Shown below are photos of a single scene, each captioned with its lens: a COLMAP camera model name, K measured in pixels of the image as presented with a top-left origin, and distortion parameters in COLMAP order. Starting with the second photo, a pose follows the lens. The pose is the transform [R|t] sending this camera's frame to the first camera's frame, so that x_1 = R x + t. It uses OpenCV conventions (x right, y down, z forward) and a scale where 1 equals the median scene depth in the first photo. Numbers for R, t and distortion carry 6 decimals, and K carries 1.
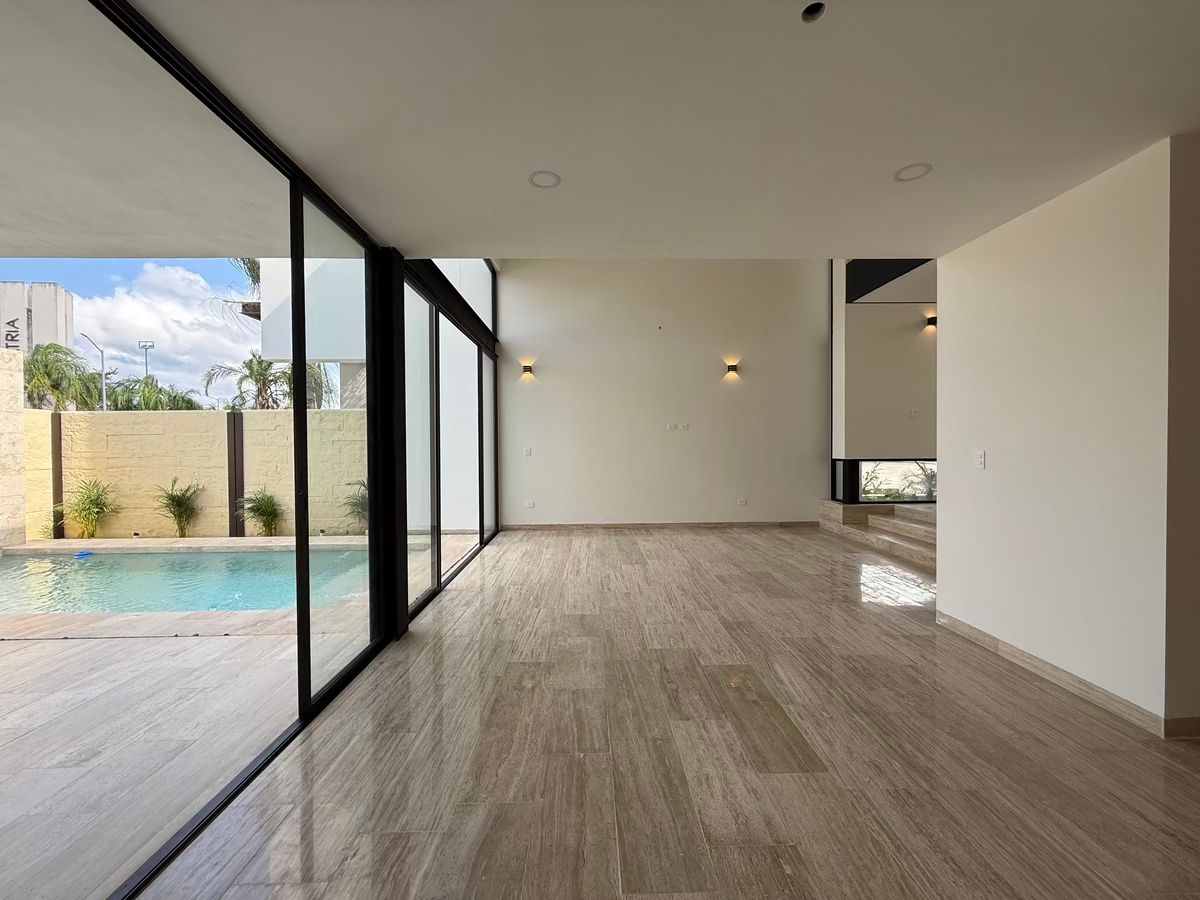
lens RADIAL K [[476.4, 0, 597.2], [0, 476.4, 450.6], [0, 0, 1]] dist [-0.000734, 0.000011]
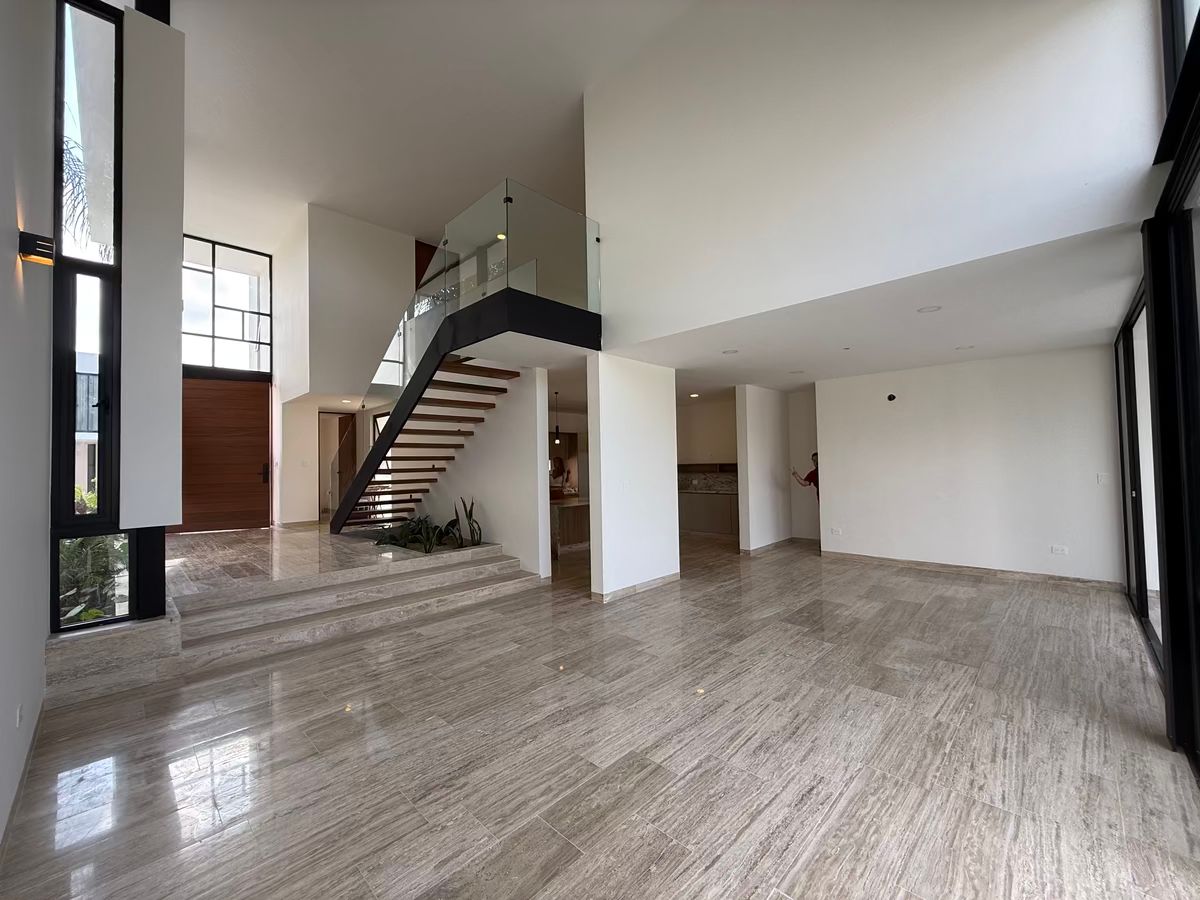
lens RADIAL K [[476.4, 0, 597.2], [0, 476.4, 450.6], [0, 0, 1]] dist [-0.000734, 0.000011]
pose [[-0.695311, 0.039322, 0.717633, -0.313303], [0.034491, 0.999177, -0.021331, -0.067372], [-0.717881, 0.009921, -0.696095, 1.969678]]
